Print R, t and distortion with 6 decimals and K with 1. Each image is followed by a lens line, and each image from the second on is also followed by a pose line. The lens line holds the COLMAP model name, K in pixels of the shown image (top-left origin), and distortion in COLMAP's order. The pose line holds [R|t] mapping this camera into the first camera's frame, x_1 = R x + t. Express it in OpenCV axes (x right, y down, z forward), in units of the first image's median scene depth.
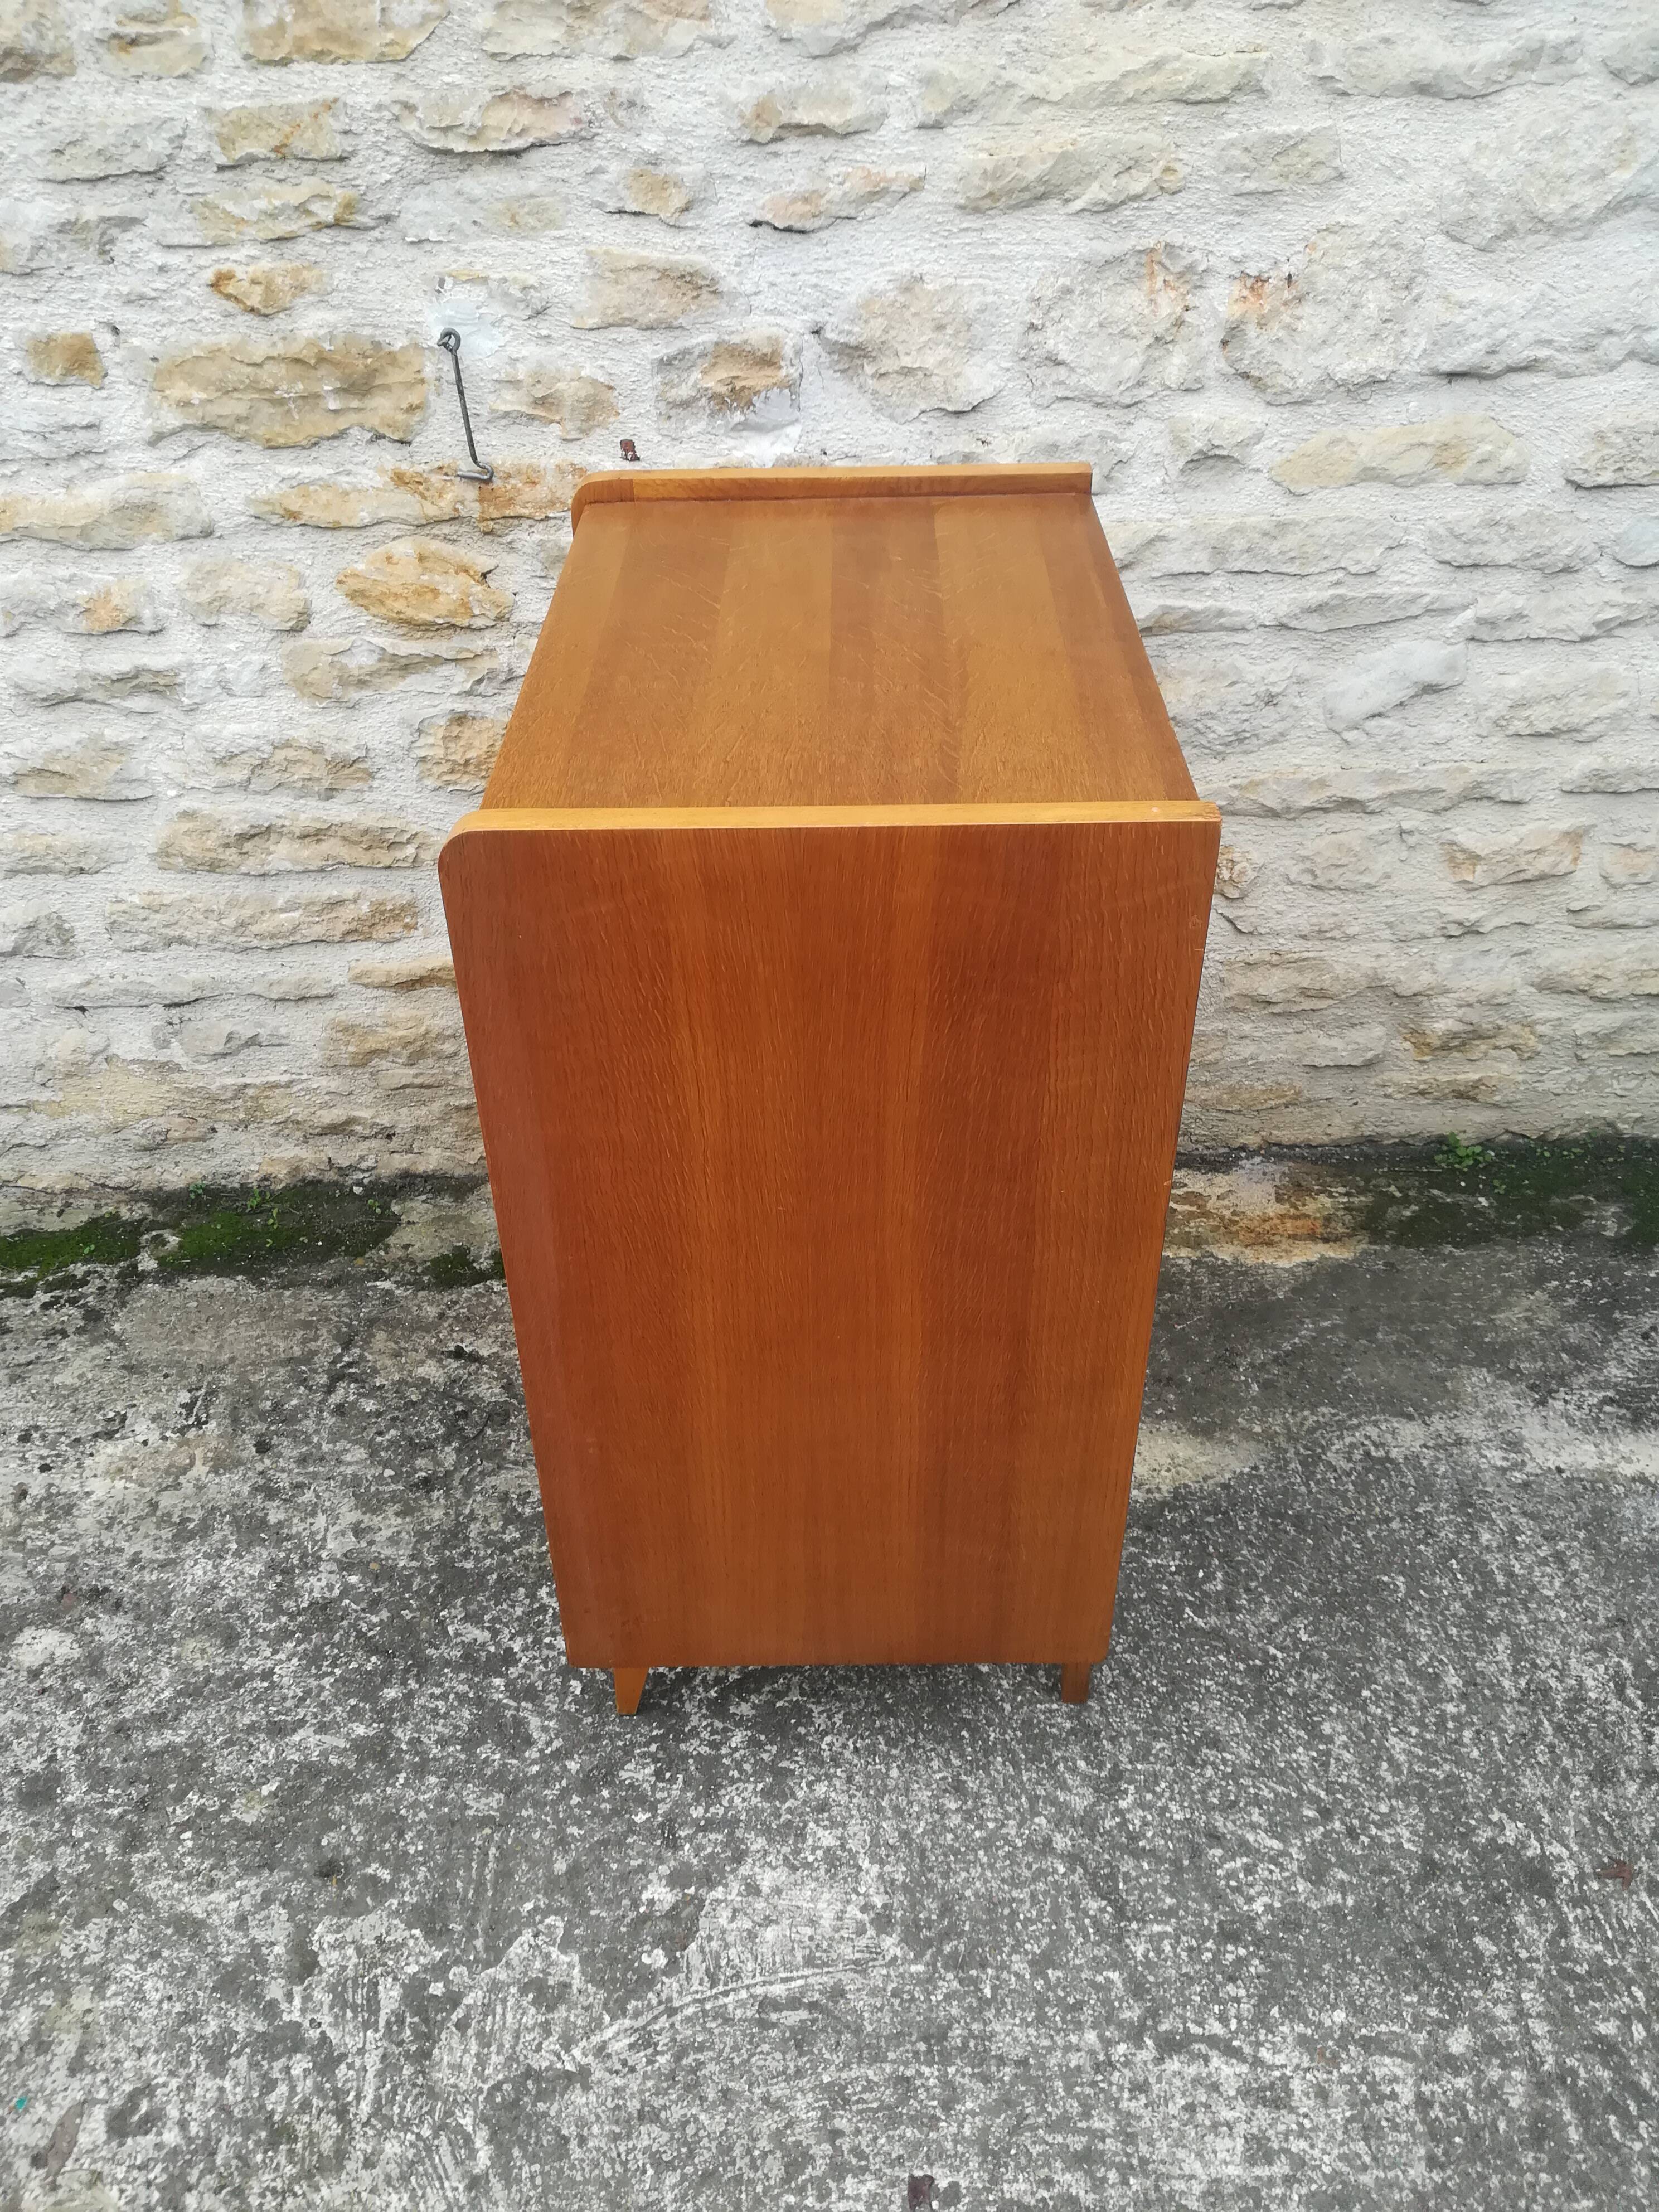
lens RADIAL K [[1734.6, 0, 810.5], [0, 1734.6, 1114.2], [0, 0, 1]] dist [0.045763, -0.073632]
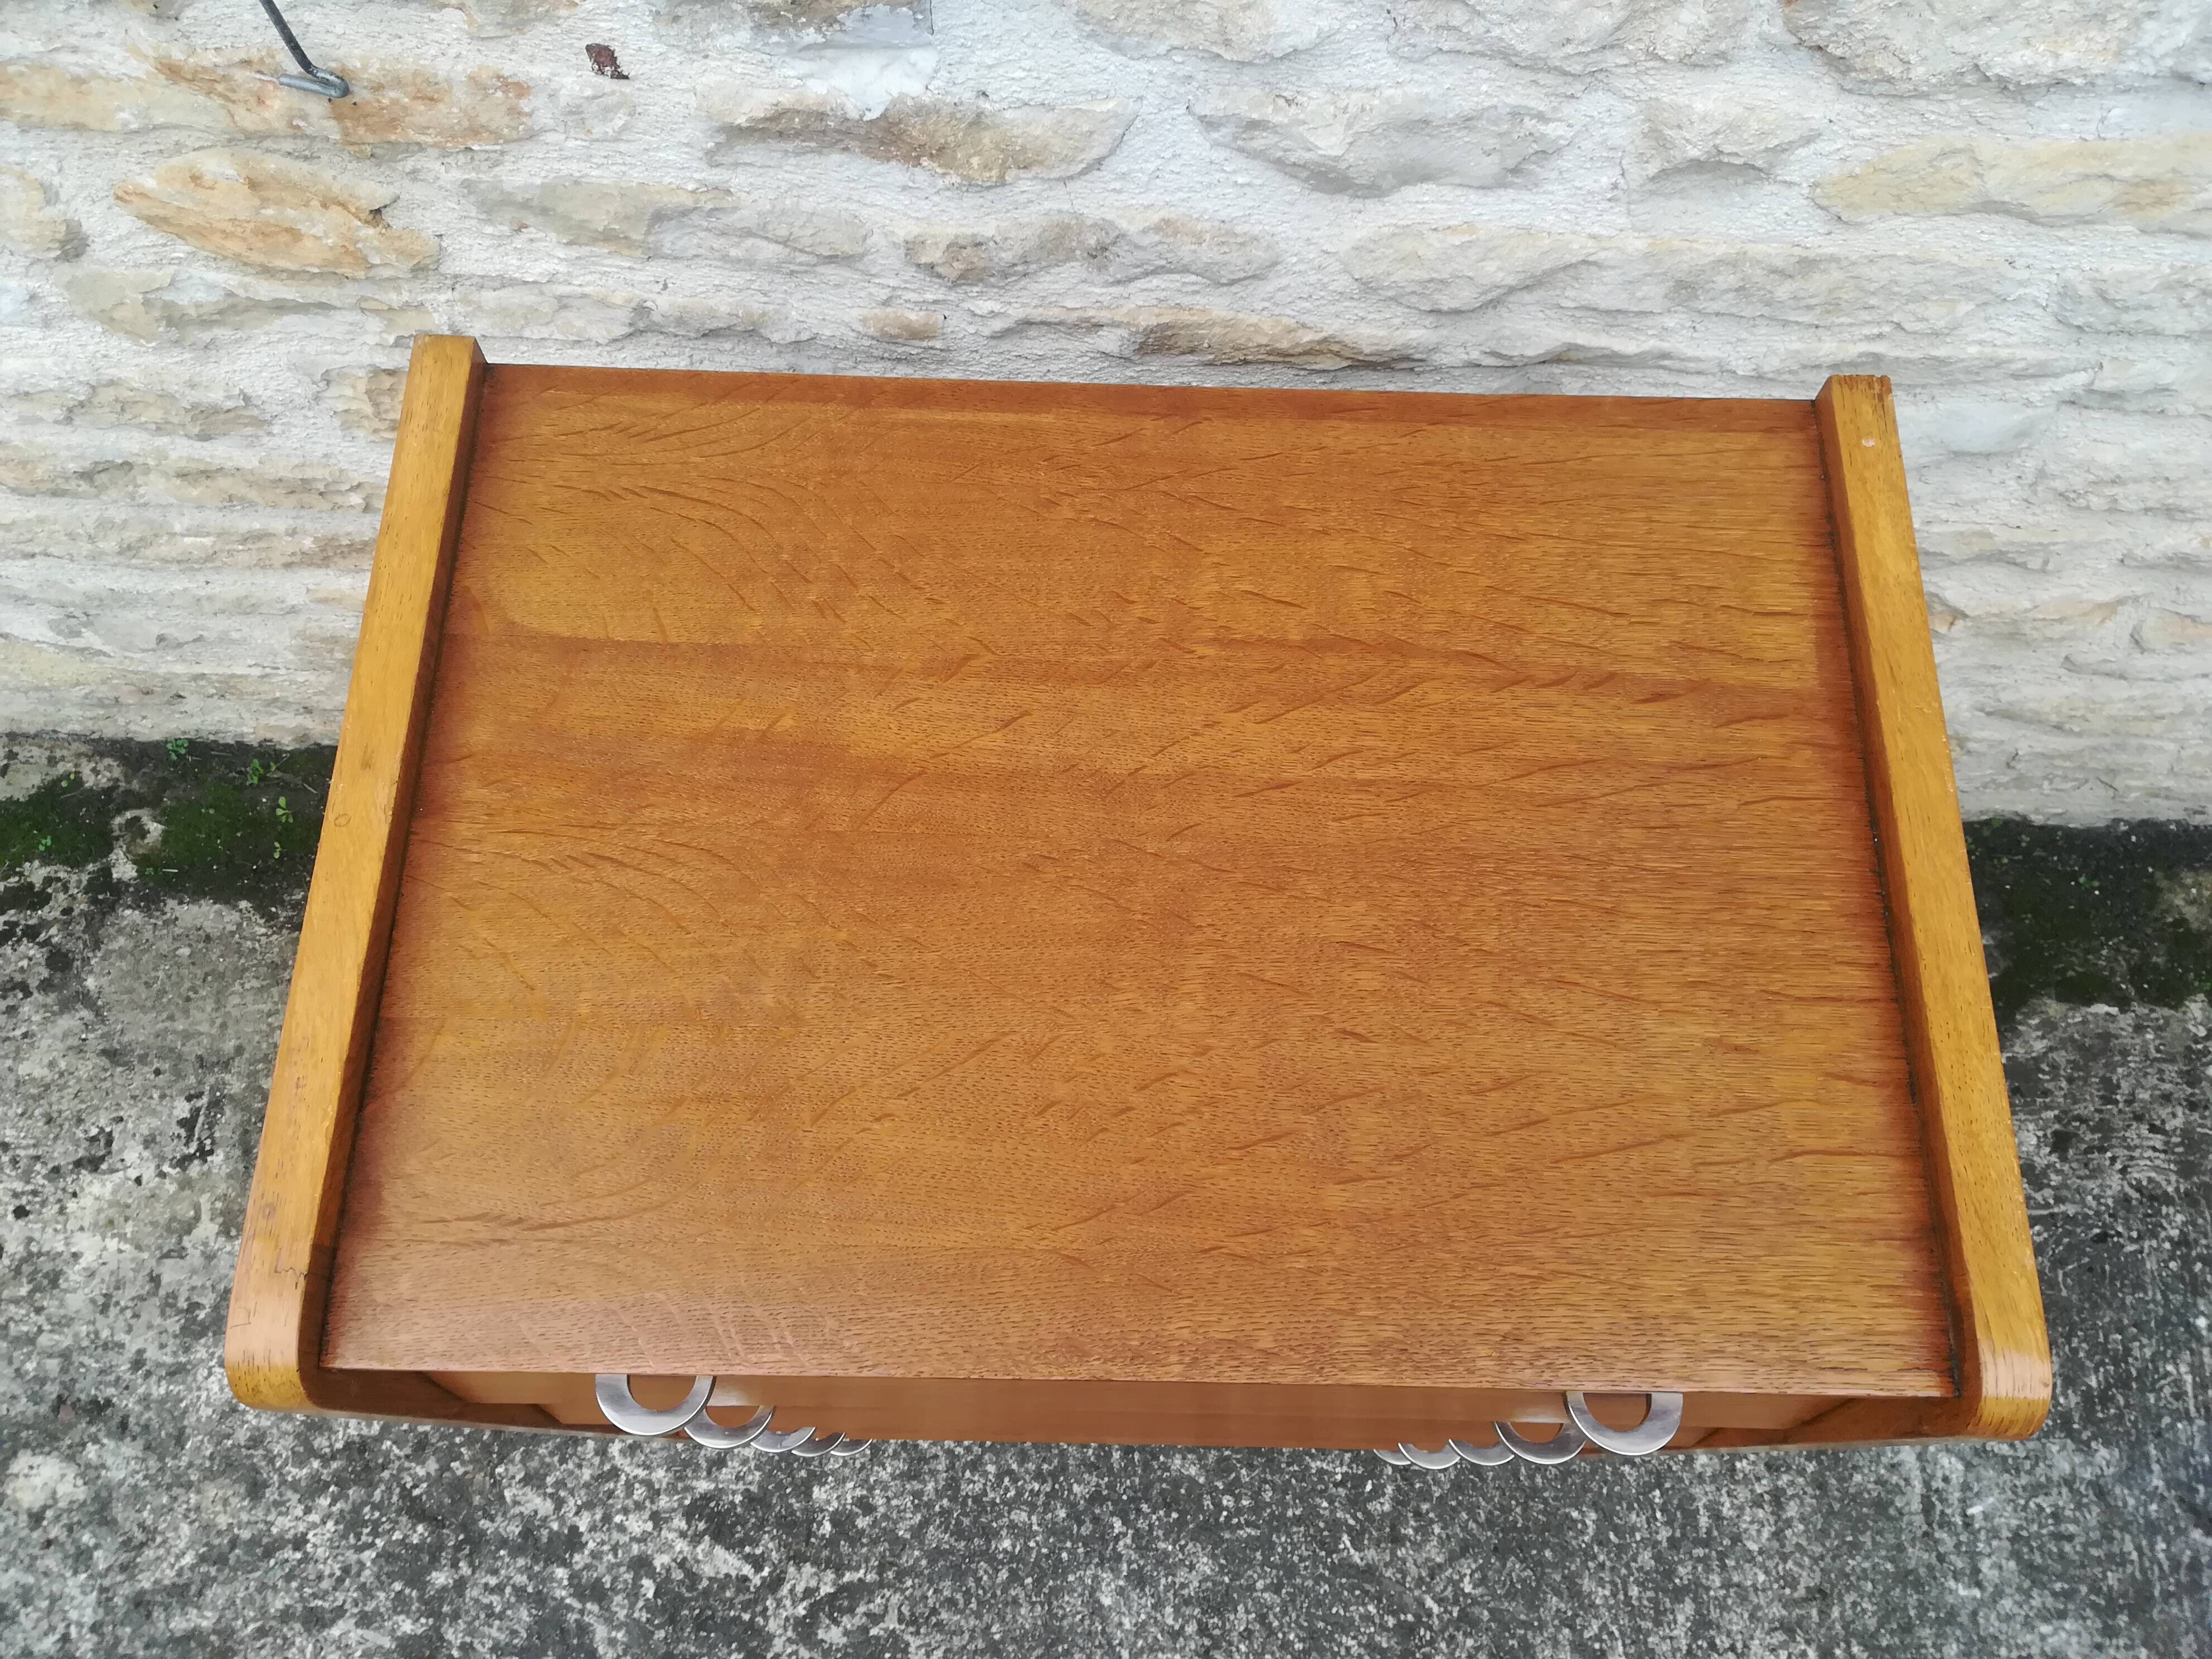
lens RADIAL K [[1734.6, 0, 1108.8], [0, 1734.6, 851.8], [0, 0, 1]] dist [0.045763, -0.073632]
pose [[0.996962, 0.071750, 0.030301, 0.045957], [-0.076772, 0.839728, 0.537553, -0.480237], [0.013125, -0.538246, 0.842685, 0.446499]]
